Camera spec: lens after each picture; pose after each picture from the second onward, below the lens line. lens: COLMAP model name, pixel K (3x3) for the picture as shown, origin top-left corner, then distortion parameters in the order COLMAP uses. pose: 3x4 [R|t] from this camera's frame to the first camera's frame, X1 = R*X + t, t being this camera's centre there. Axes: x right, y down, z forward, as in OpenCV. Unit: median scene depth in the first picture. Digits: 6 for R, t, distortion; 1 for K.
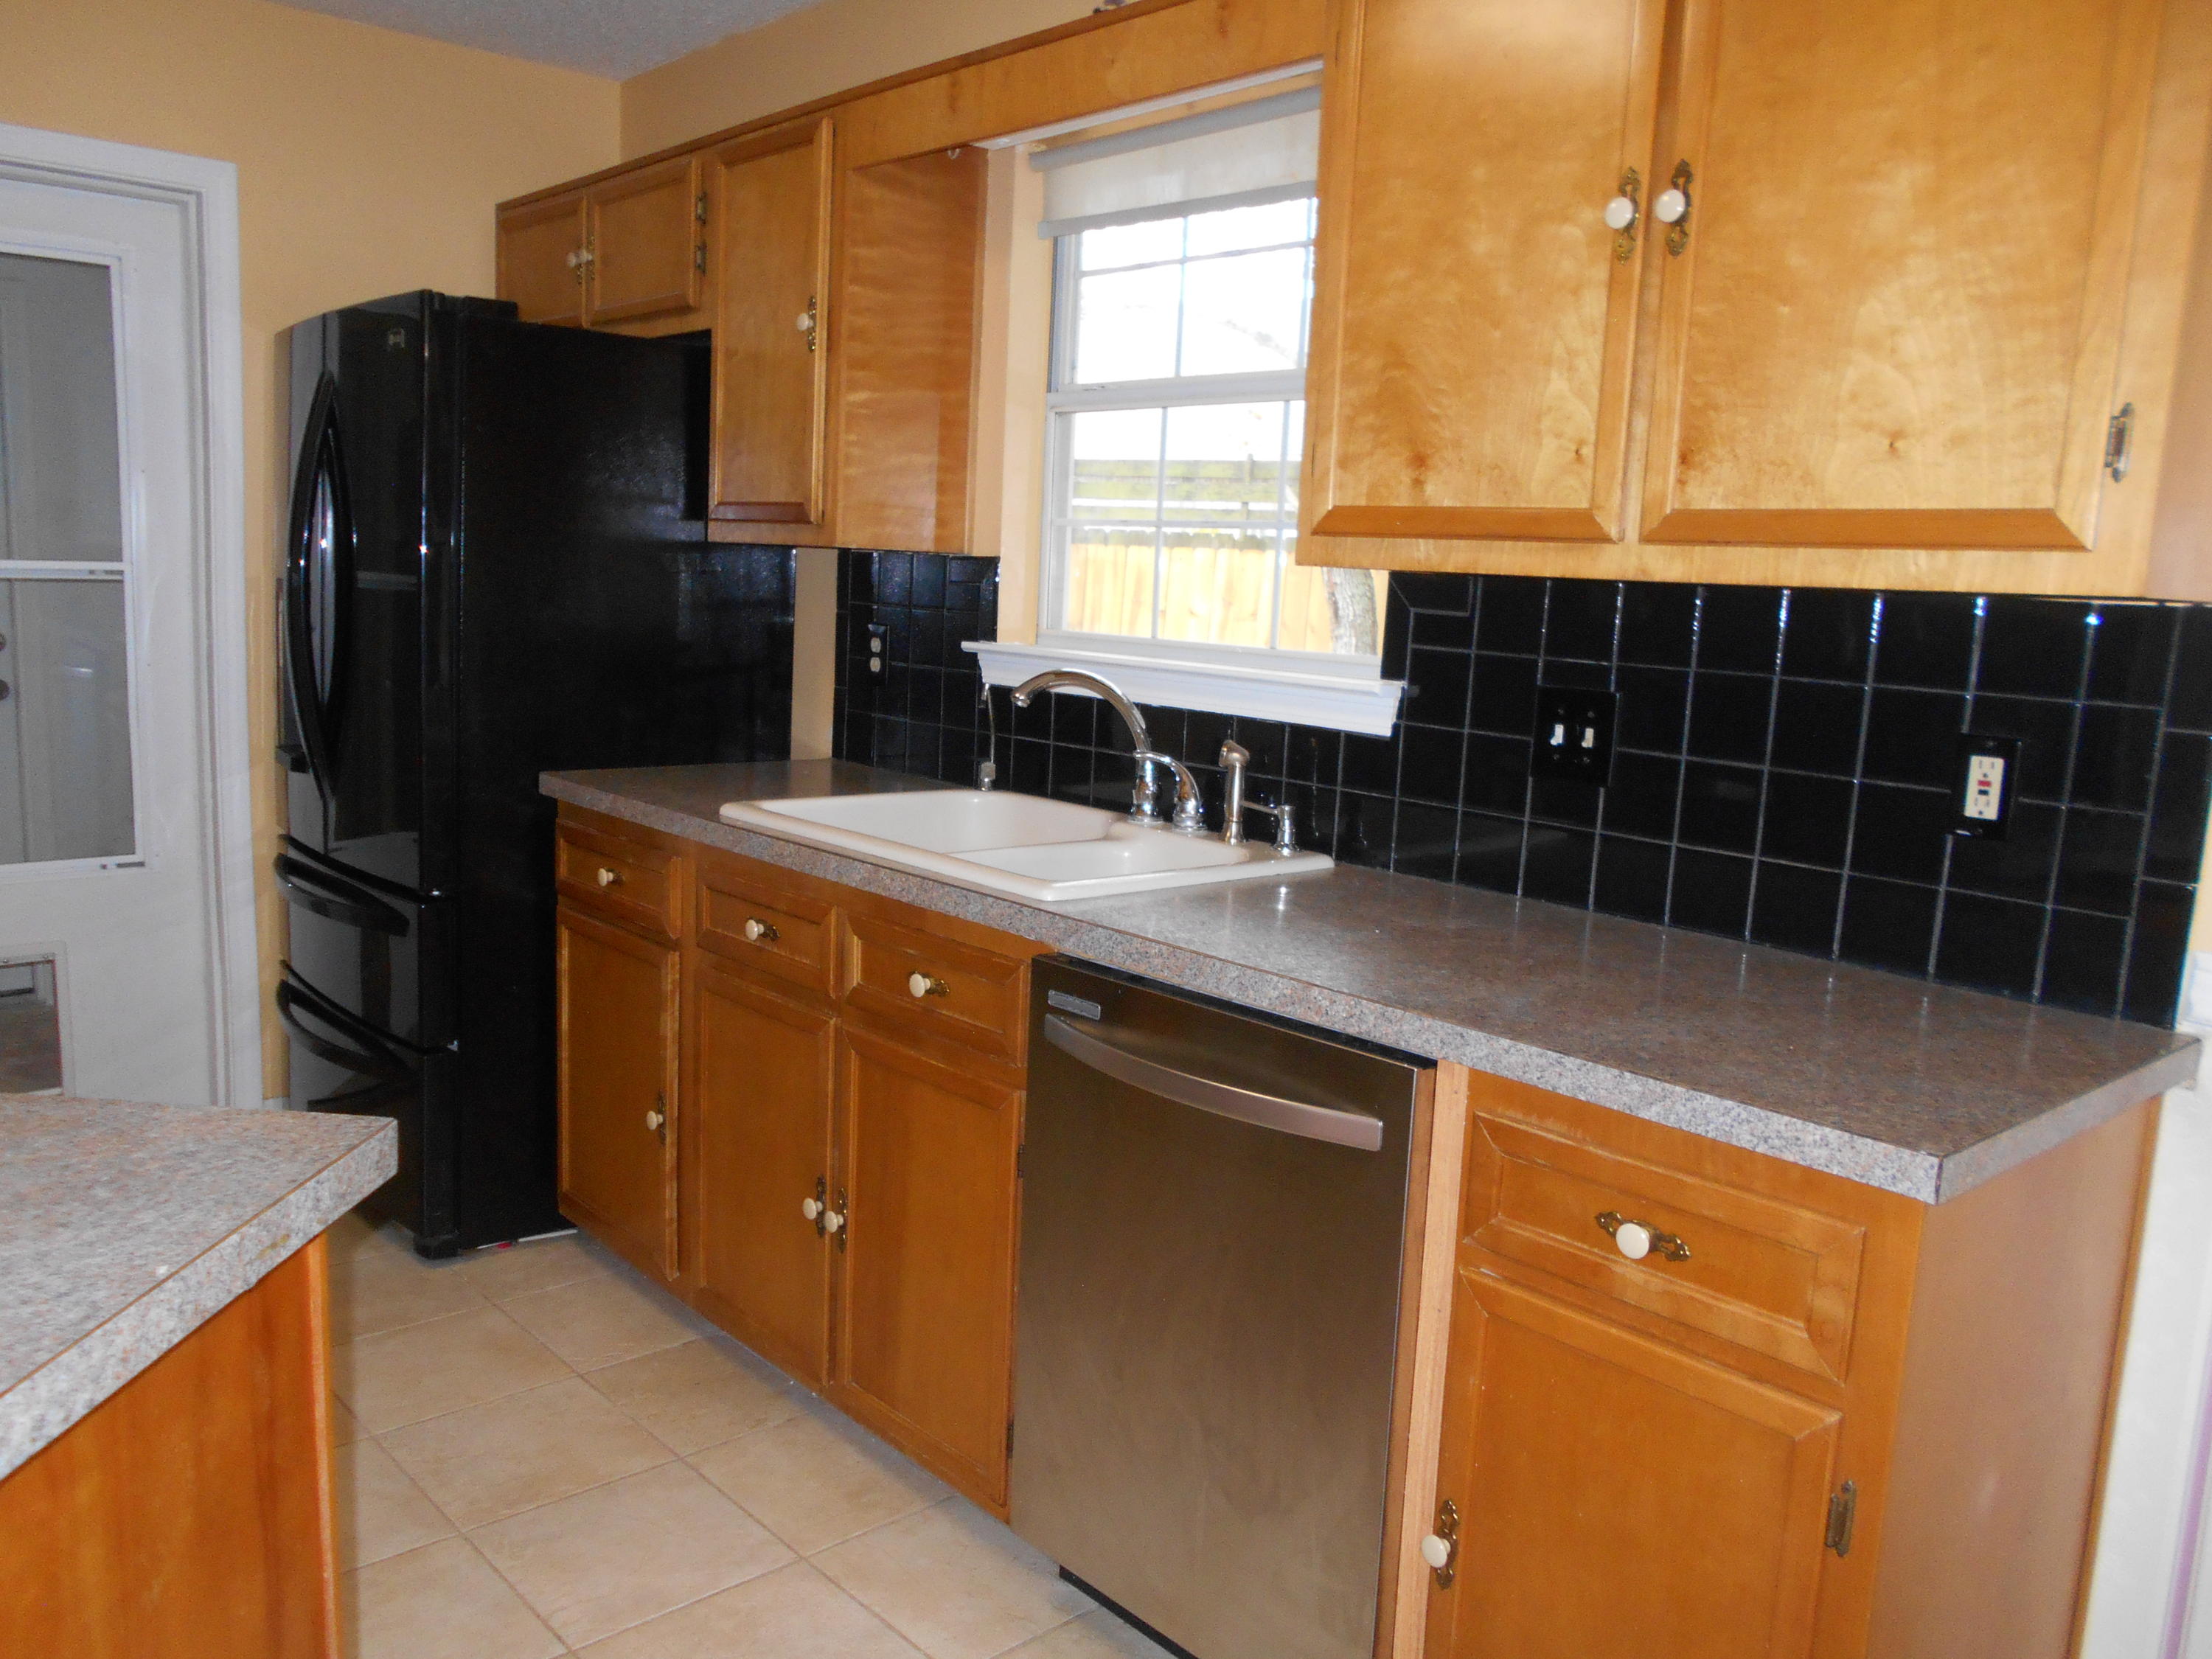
lens RADIAL K [[1761.3, 0, 1106.0], [0, 1761.3, 829.5], [0, 0, 1]] dist [-0.062340, 0.000656]
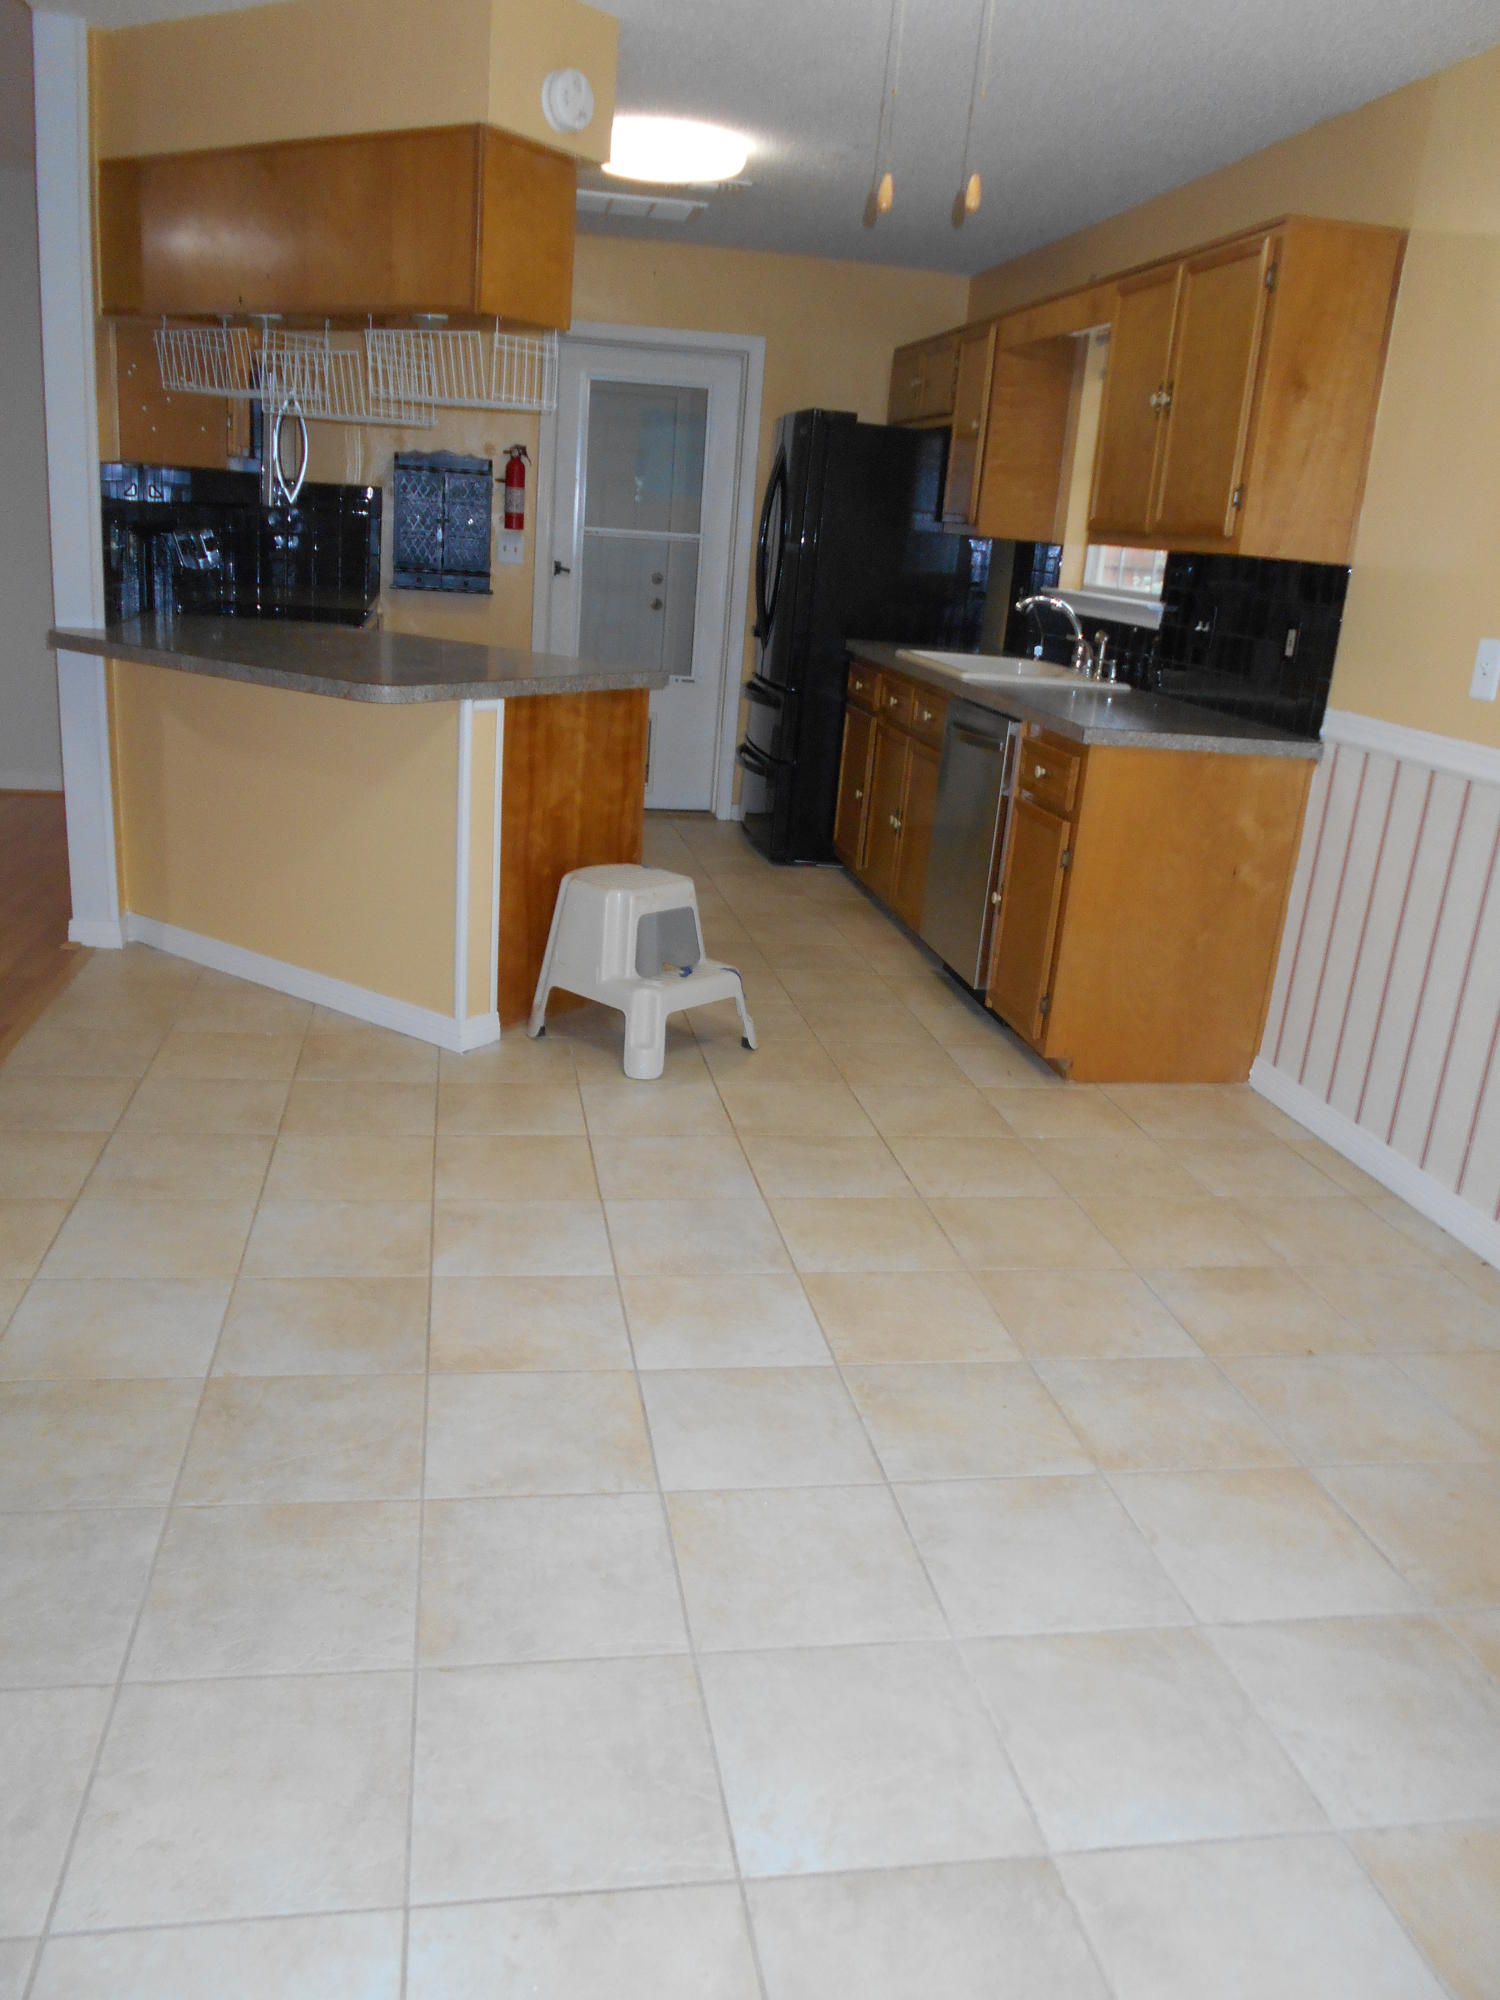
lens RADIAL K [[1520.2, 0, 750.0], [0, 1520.2, 1000.0], [0, 0, 1]] dist [-0.096544, -0.000682]
pose [[0.849046, 0.178273, -0.497333, 0.582329], [-0.117095, 0.981436, 0.151898, 0.136233], [0.515180, -0.070733, 0.854158, -0.676232]]
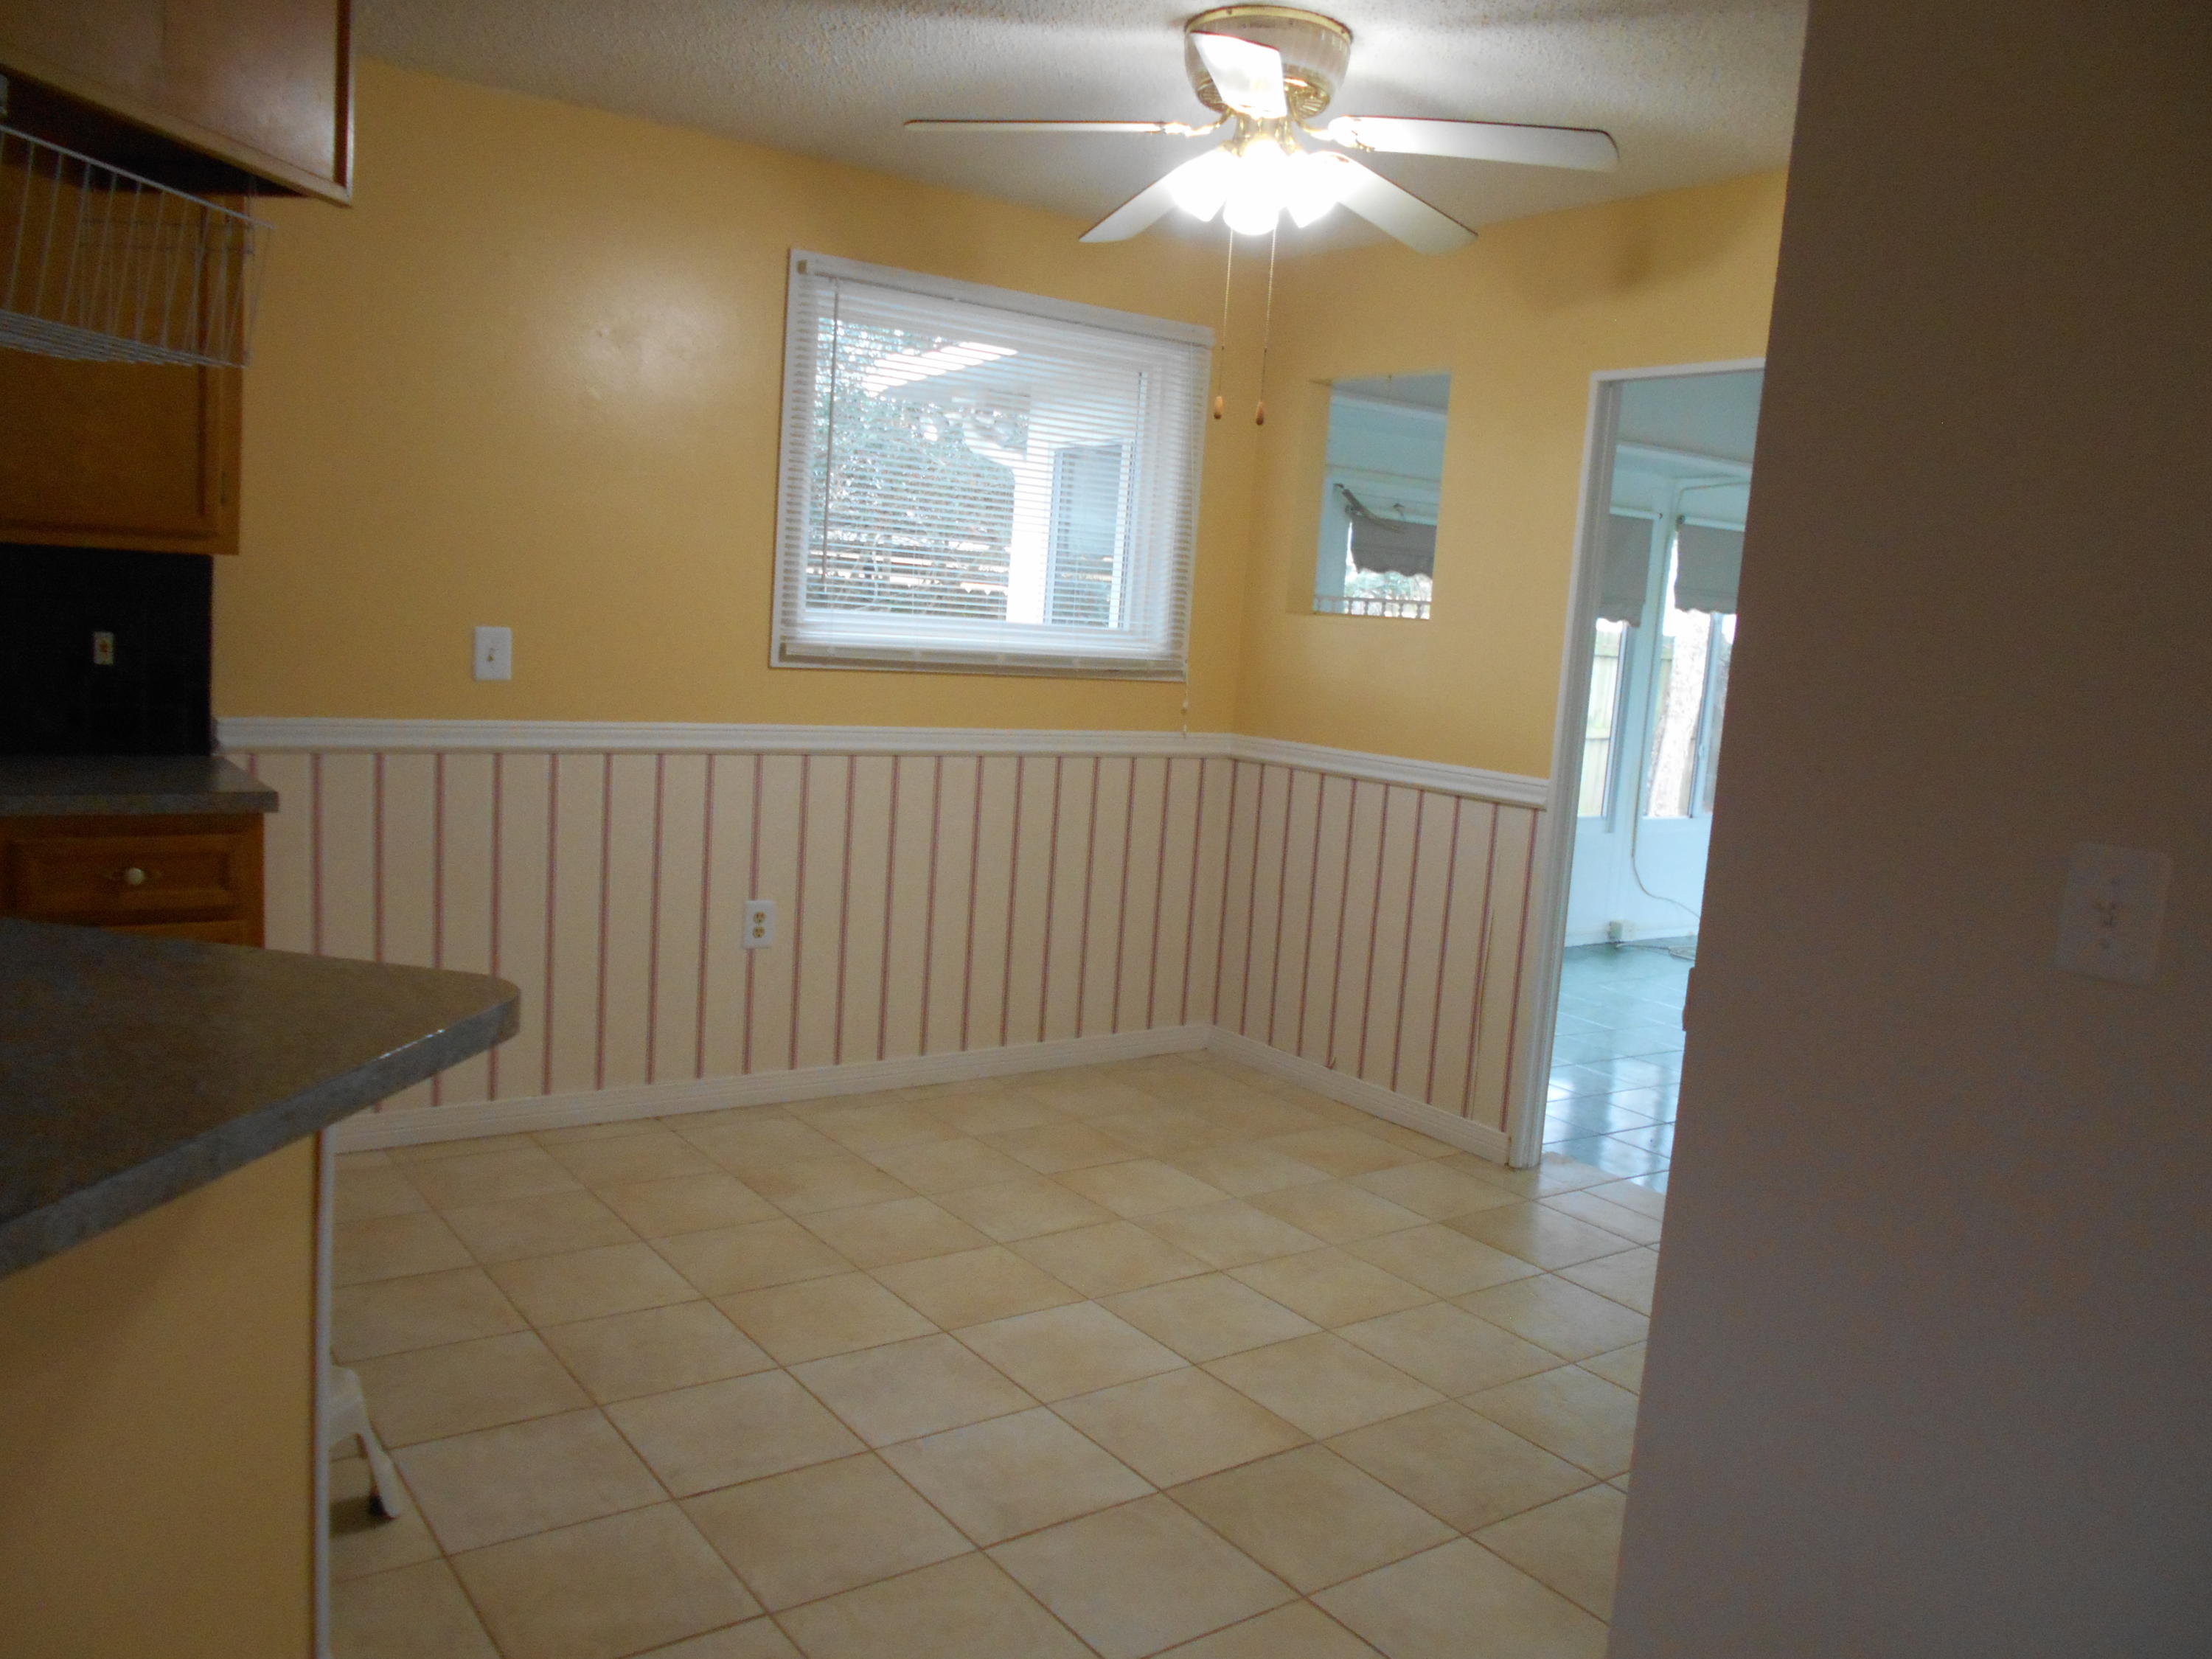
lens RADIAL K [[1681.4, 0, 1106.0], [0, 1681.4, 829.5], [0, 0, 1]] dist [-0.096544, -0.000682]
pose [[0.115334, -0.159980, 0.980359, -0.670620], [0.081185, 0.985162, 0.151213, -0.004465], [-0.990004, 0.062151, 0.126611, -0.172490]]
